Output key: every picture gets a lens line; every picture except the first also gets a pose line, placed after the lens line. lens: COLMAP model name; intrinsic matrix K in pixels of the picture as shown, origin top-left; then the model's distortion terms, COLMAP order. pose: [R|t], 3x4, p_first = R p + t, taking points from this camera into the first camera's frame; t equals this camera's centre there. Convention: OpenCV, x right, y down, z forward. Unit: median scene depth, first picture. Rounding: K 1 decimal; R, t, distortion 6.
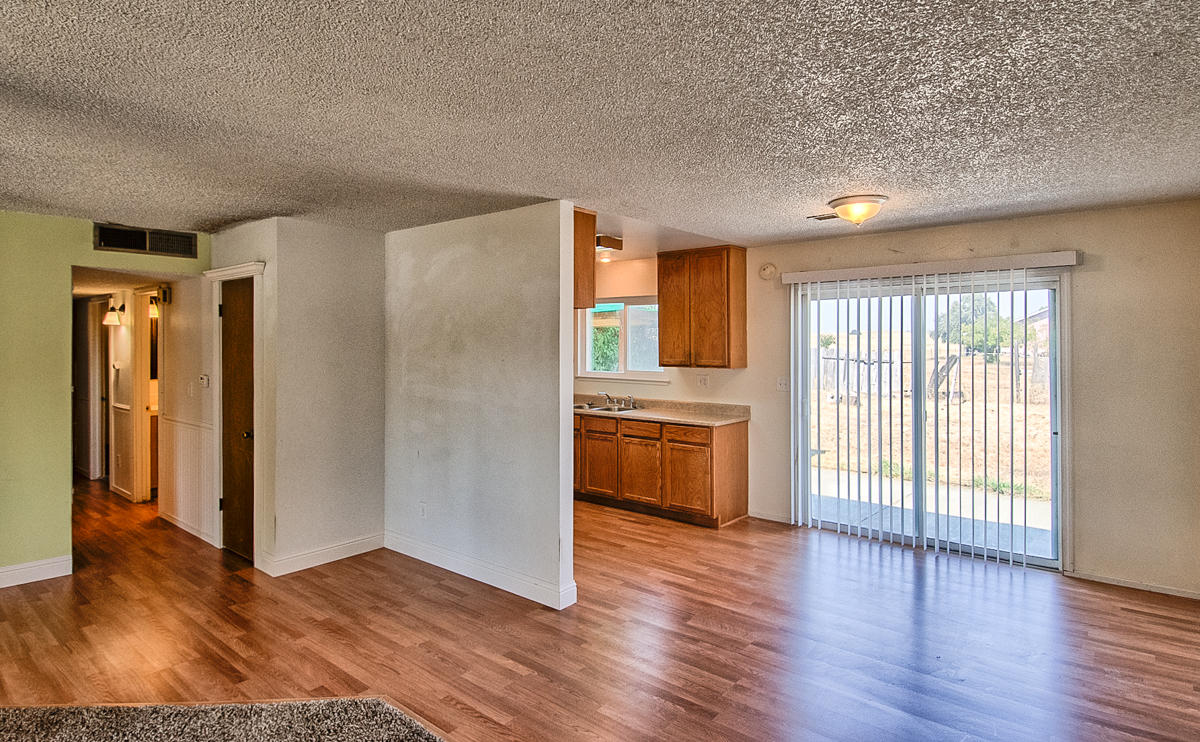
lens RADIAL K [[653.9, 0, 602.9], [0, 653.9, 344.4], [0, 0, 1]] dist [-0.007941, -0.001987]
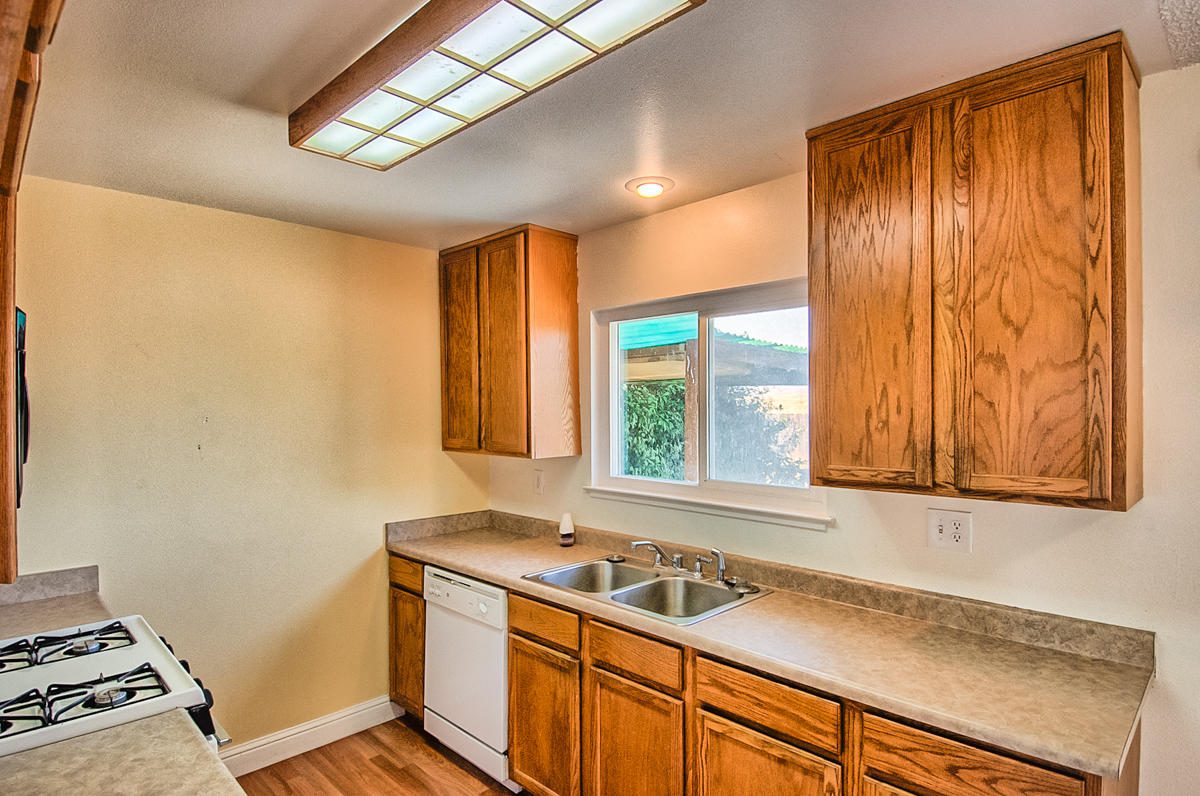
lens RADIAL K [[642.0, 0, 612.3], [0, 642.0, 415.7], [0, 0, 1]] dist [0.015900, -0.002405]
pose [[0.996573, -0.003263, -0.082651, 0.014341], [0.004021, 0.999951, 0.008996, -0.004156], [0.082618, -0.009298, 0.996538, 0.711839]]
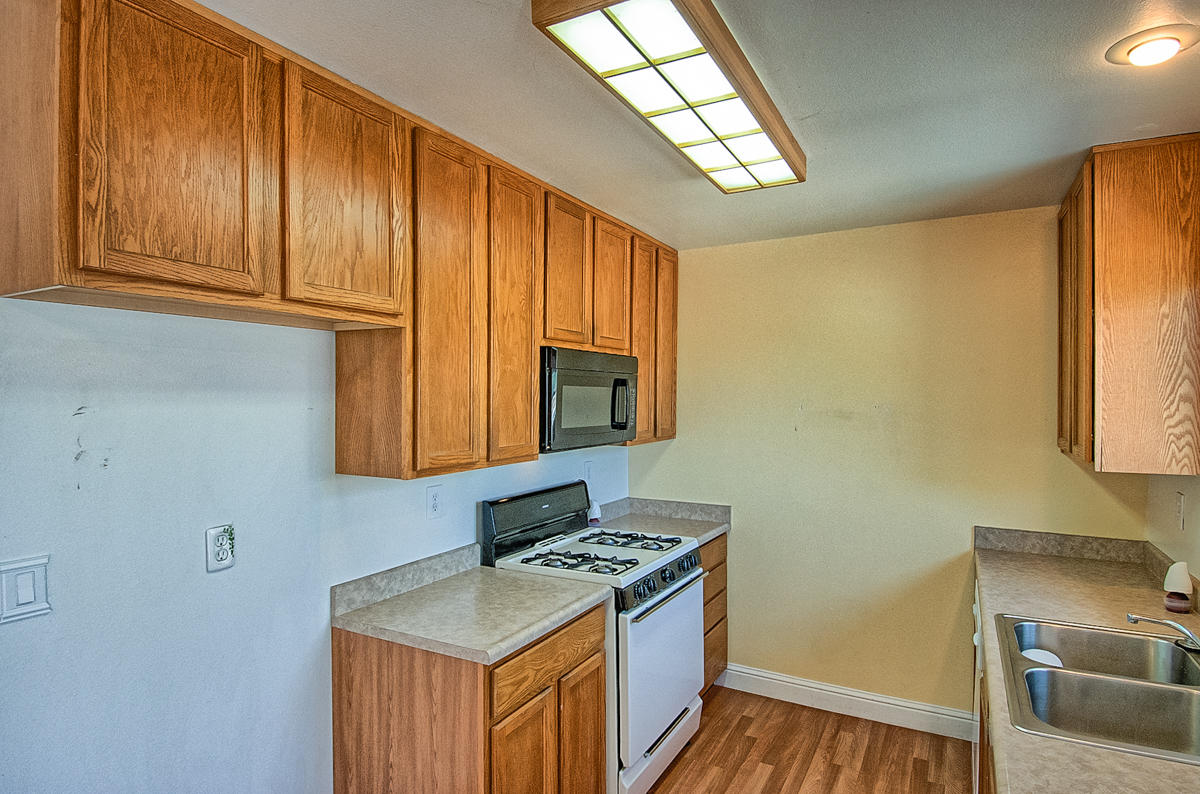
lens RADIAL K [[656.2, 0, 604.1], [0, 656.2, 405.8], [0, 0, 1]] dist [-0.003660, -0.000953]
pose [[0.190992, 0.015819, -0.981464, 0.221994], [-0.006071, 0.999870, 0.014935, -0.006929], [0.981573, 0.003106, 0.191063, 0.866094]]
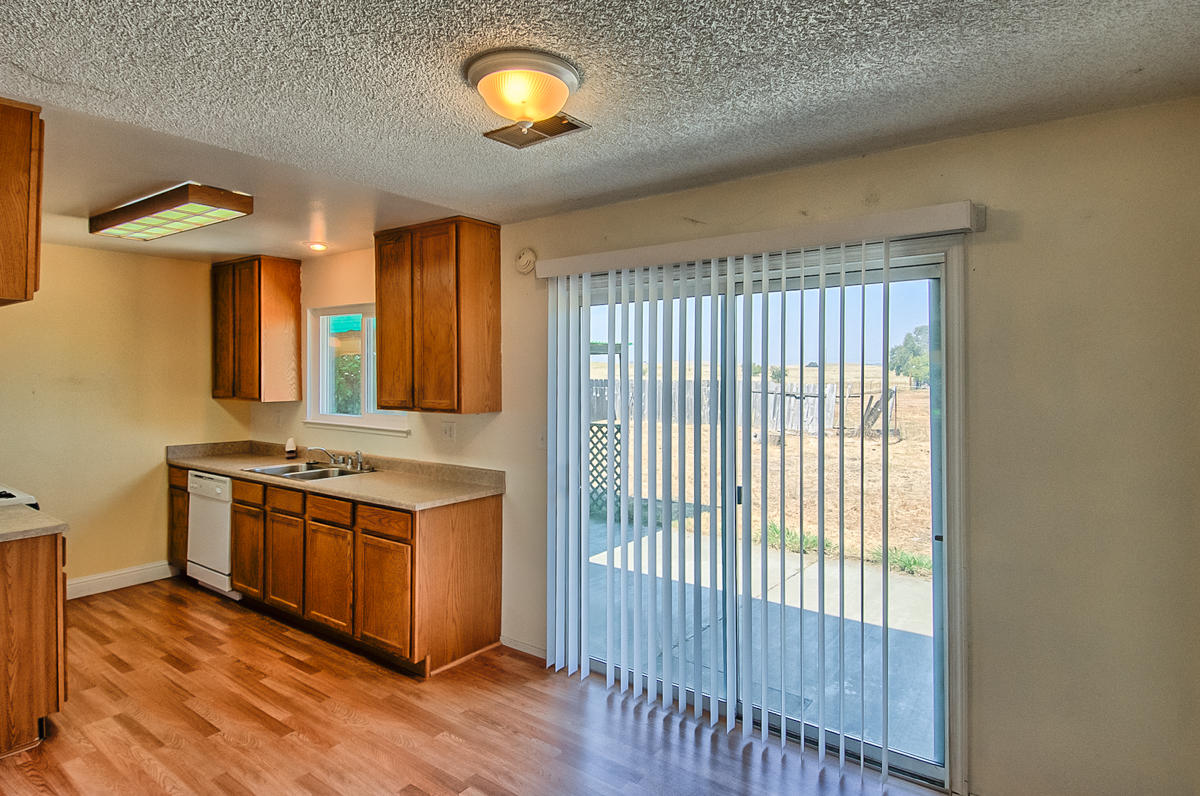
lens RADIAL K [[668.2, 0, 611.0], [0, 668.2, 370.7], [0, 0, 1]] dist [-0.002100, -0.004870]
pose [[0.997455, 0.004792, 0.071141, 0.286172], [-0.004250, 0.999961, -0.007762, -0.000283], [-0.071176, 0.007439, 0.997436, 0.344408]]
